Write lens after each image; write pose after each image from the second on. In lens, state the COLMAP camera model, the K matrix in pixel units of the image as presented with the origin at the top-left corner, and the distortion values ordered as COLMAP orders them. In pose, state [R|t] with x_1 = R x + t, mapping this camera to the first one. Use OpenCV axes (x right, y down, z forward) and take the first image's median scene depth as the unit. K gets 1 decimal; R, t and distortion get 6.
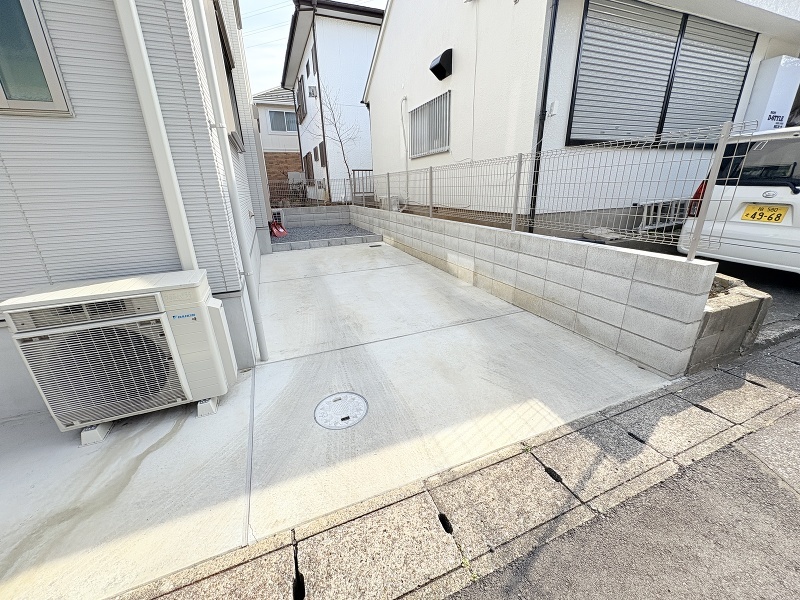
lens RADIAL K [[317.5, 0, 397.9], [0, 317.5, 298.9], [0, 0, 1]] dist [0.000140, 0.000304]
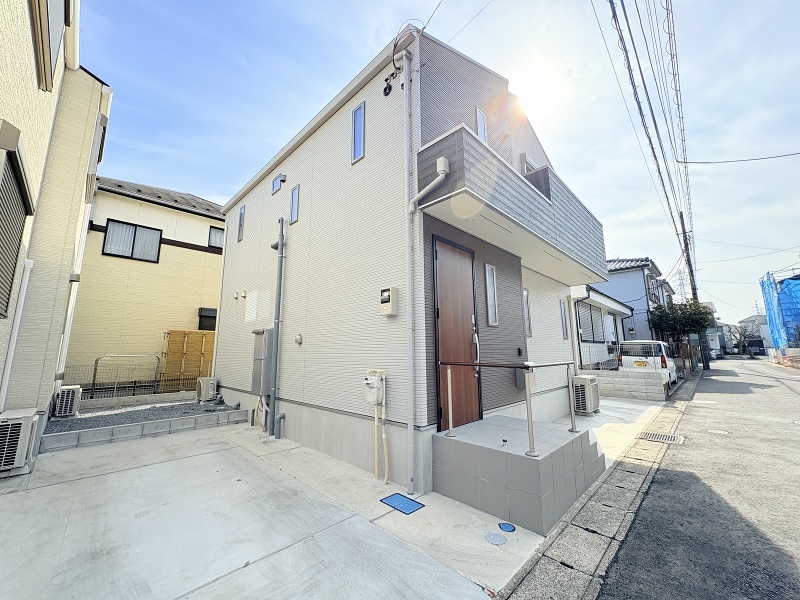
lens RADIAL K [[317.5, 0, 397.9], [0, 317.5, 298.9], [0, 0, 1]] dist [0.000140, 0.000304]
pose [[0.915697, 0.084755, 0.392831, -2.106834], [0.117330, 0.878533, -0.463048, 0.306493], [-0.384361, 0.470102, 0.794525, -0.814581]]
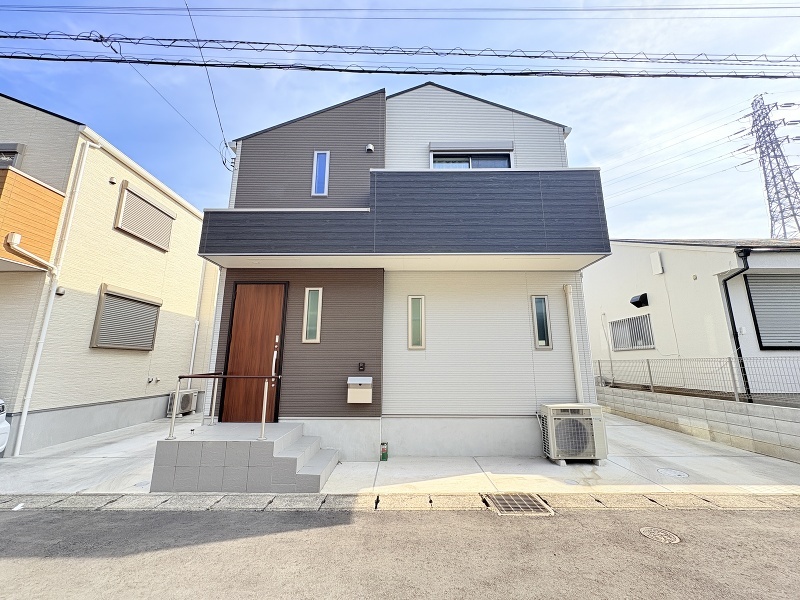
lens RADIAL K [[317.5, 0, 397.9], [0, 317.5, 298.9], [0, 0, 1]] dist [0.000140, 0.000304]
pose [[0.923259, -0.050755, -0.380811, -0.496201], [-0.151215, 0.863212, -0.481662, 0.313145], [0.353168, 0.502283, 0.789293, -0.961893]]
